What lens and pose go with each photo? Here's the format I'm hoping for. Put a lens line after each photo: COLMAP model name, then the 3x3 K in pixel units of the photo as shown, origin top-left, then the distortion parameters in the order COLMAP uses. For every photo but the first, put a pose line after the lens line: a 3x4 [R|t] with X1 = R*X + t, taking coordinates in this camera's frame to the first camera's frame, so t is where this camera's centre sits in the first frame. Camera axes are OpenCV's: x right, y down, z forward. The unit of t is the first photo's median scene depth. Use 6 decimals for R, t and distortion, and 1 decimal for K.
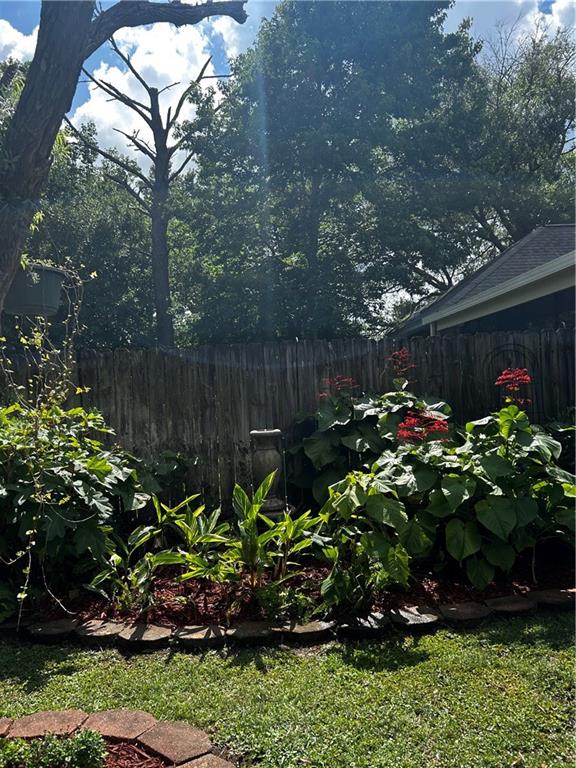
lens RADIAL K [[569.2, 0, 281.8], [0, 569.2, 392.9], [0, 0, 1]] dist [0.006466, -0.025330]
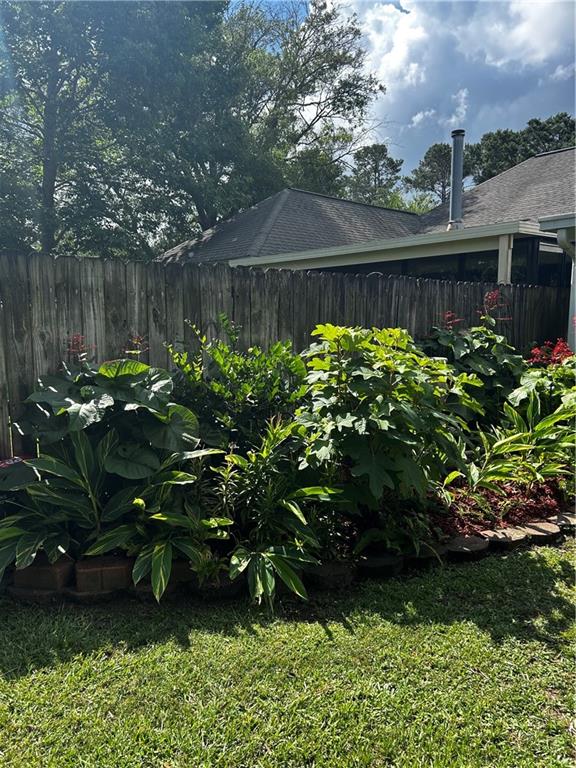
lens RADIAL K [[569.2, 0, 281.8], [0, 569.2, 392.9], [0, 0, 1]] dist [0.006466, -0.025330]
pose [[0.787037, -0.039352, 0.615649, -0.997483], [-0.023124, 0.995380, 0.093186, 0.040167], [-0.616472, -0.087577, 0.782491, 0.331923]]
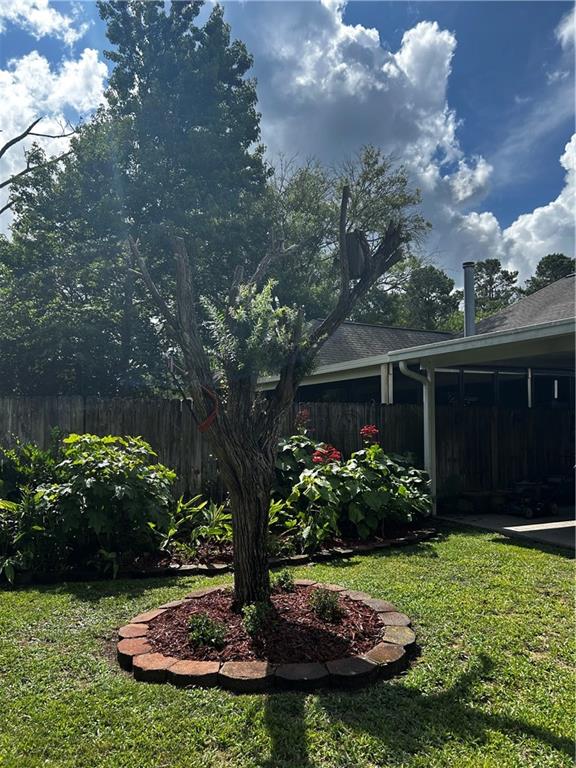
lens RADIAL K [[569.2, 0, 281.8], [0, 569.2, 392.9], [0, 0, 1]] dist [0.006466, -0.025330]
pose [[0.896556, 0.071442, 0.437131, -0.657985], [-0.034024, 0.995099, -0.092850, 0.034250], [-0.441622, 0.068372, 0.894592, -0.537448]]
